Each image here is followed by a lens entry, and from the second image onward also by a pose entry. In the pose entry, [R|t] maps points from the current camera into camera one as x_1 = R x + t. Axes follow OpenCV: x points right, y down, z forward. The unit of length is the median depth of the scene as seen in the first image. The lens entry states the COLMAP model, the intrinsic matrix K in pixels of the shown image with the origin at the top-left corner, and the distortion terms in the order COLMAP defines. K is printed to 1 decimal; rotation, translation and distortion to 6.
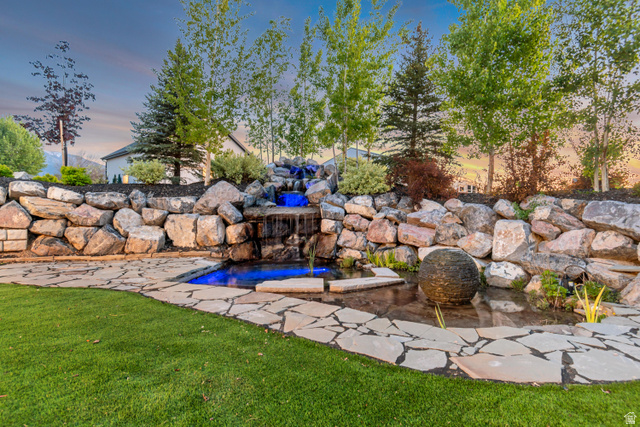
lens RADIAL K [[341.6, 0, 320.0], [0, 341.6, 213.5], [0, 0, 1]] dist [-0.001908, -0.001165]
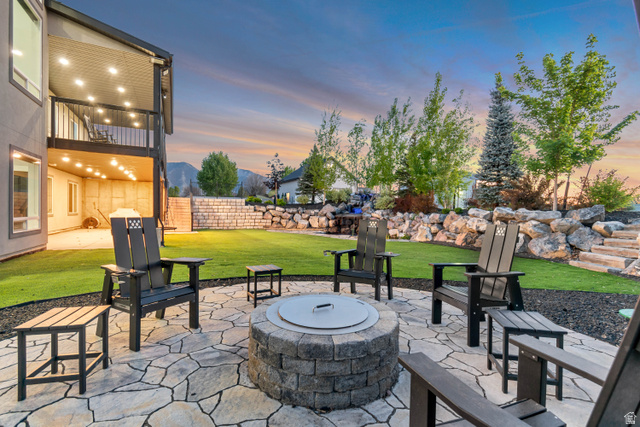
lens RADIAL K [[285.6, 0, 320.0], [0, 285.6, 213.5], [0, 0, 1]] dist [0.001100, 0.000258]
pose [[0.930058, 0.015610, -0.367082, 0.528218], [-0.016822, 0.999859, -0.000101, -0.019271], [0.367028, 0.006269, 0.930189, -1.234682]]
